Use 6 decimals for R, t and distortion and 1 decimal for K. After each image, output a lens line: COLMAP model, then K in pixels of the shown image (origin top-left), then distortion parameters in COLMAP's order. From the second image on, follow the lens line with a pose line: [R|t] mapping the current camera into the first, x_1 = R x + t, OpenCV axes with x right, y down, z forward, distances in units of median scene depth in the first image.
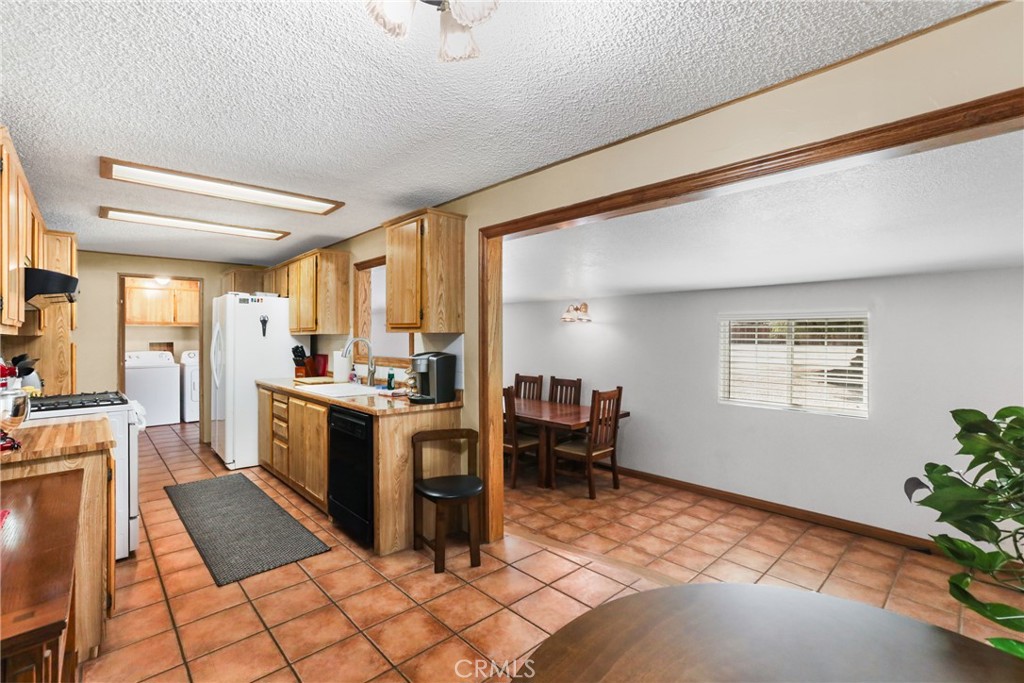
lens RADIAL K [[460.7, 0, 508.2], [0, 460.7, 336.9], [0, 0, 1]] dist [-0.047612, 0.022736]
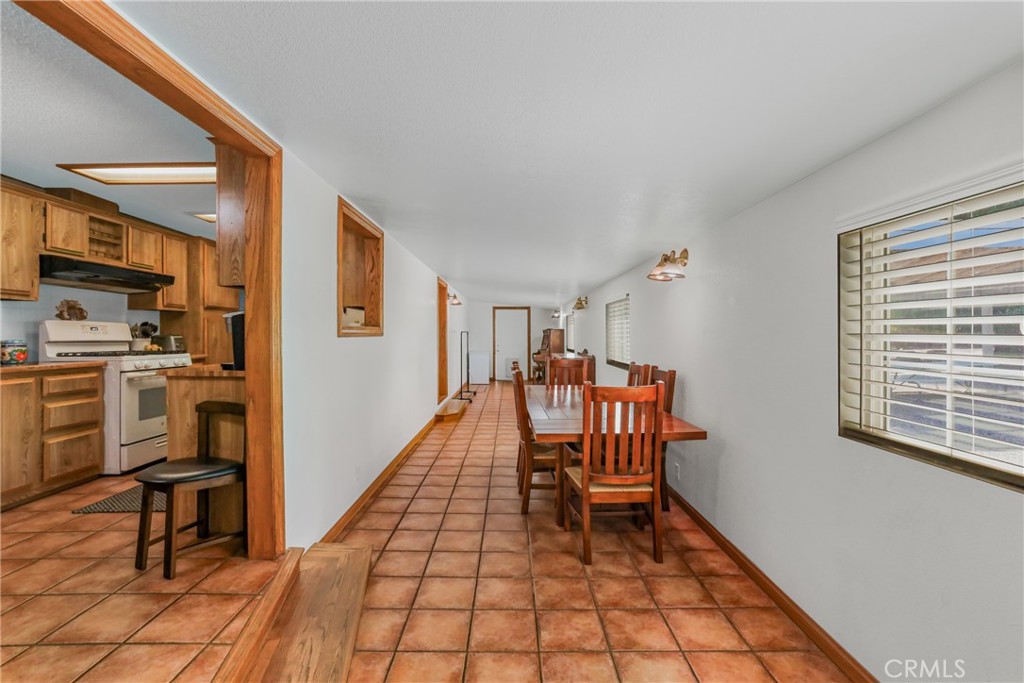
lens RADIAL K [[458.1, 0, 509.0], [0, 458.1, 334.7], [0, 0, 1]] dist [-0.047089, 0.027318]
pose [[0.733396, -0.000108, -0.679801, 0.704374], [0.000033, 1.000000, -0.000123, 0.072846], [0.679801, 0.000068, 0.733396, 0.673922]]
